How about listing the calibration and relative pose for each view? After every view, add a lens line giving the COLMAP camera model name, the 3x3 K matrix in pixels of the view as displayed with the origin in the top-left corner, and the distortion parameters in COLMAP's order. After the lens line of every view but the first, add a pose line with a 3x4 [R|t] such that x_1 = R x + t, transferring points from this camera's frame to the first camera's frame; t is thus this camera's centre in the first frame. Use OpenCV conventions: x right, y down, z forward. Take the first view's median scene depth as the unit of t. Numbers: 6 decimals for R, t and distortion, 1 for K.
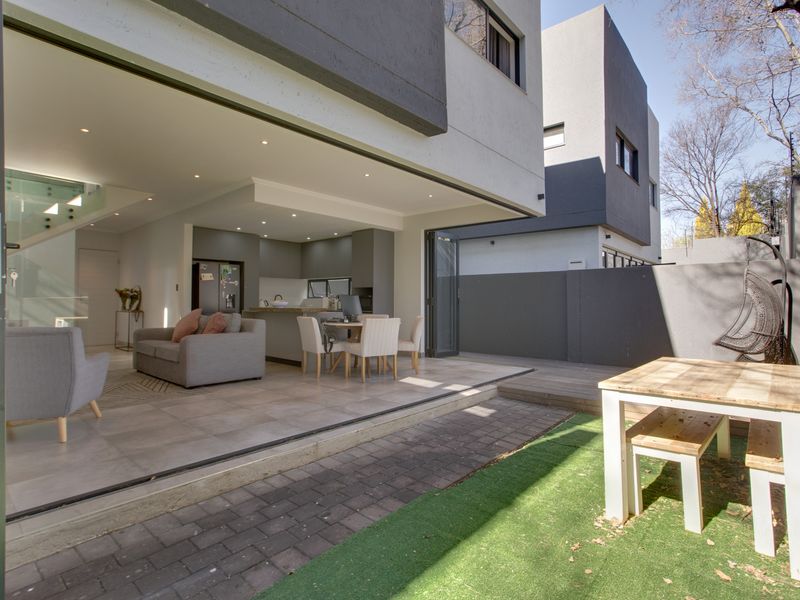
lens RADIAL K [[421.0, 0, 405.3], [0, 421.0, 278.3], [0, 0, 1]] dist [0.000077, 0.003269]
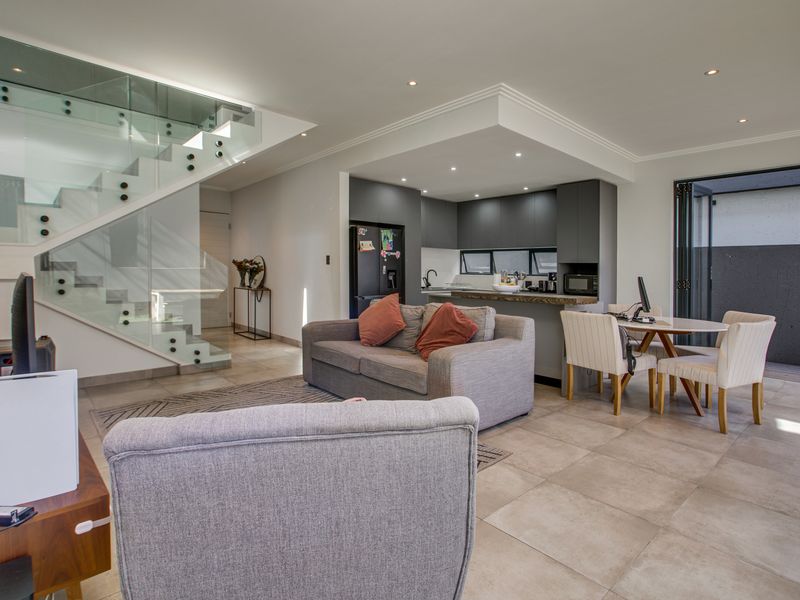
lens RADIAL K [[429.7, 0, 415.5], [0, 429.7, 265.3], [0, 0, 1]] dist [-0.002152, 0.000687]
pose [[0.995458, 0.012602, -0.094364, -0.296612], [-0.008906, 0.999181, 0.039478, -0.000105], [0.094784, -0.038458, 0.994755, 0.249163]]
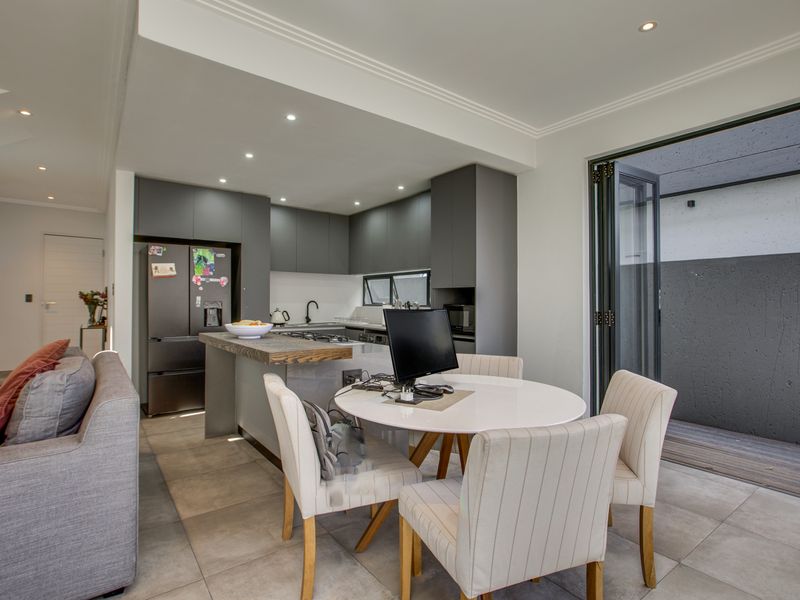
lens RADIAL K [[421.0, 0, 405.3], [0, 421.0, 278.3], [0, 0, 1]] dist [0.000077, 0.003269]
pose [[0.978669, -0.009943, -0.205201, -0.053425], [0.009648, 0.999950, -0.002440, 0.010998], [0.205215, 0.000408, 0.978717, 0.502405]]
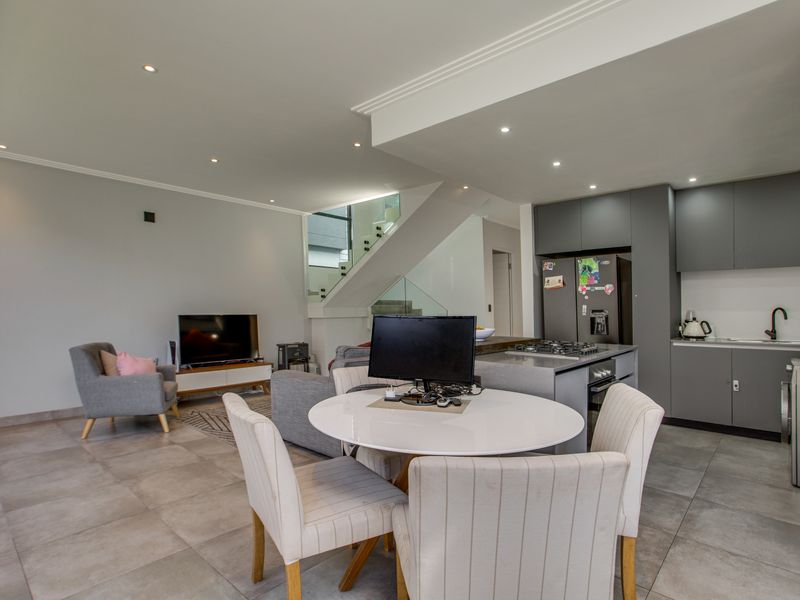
lens RADIAL K [[418.7, 0, 378.7], [0, 418.7, 330.4], [0, 0, 1]] dist [-0.000591, 0.000452]
pose [[-0.037697, 0.045435, -0.998256, 0.144513], [0.058061, 0.997378, 0.043203, 0.023831], [0.997601, -0.056331, -0.040236, 0.718885]]
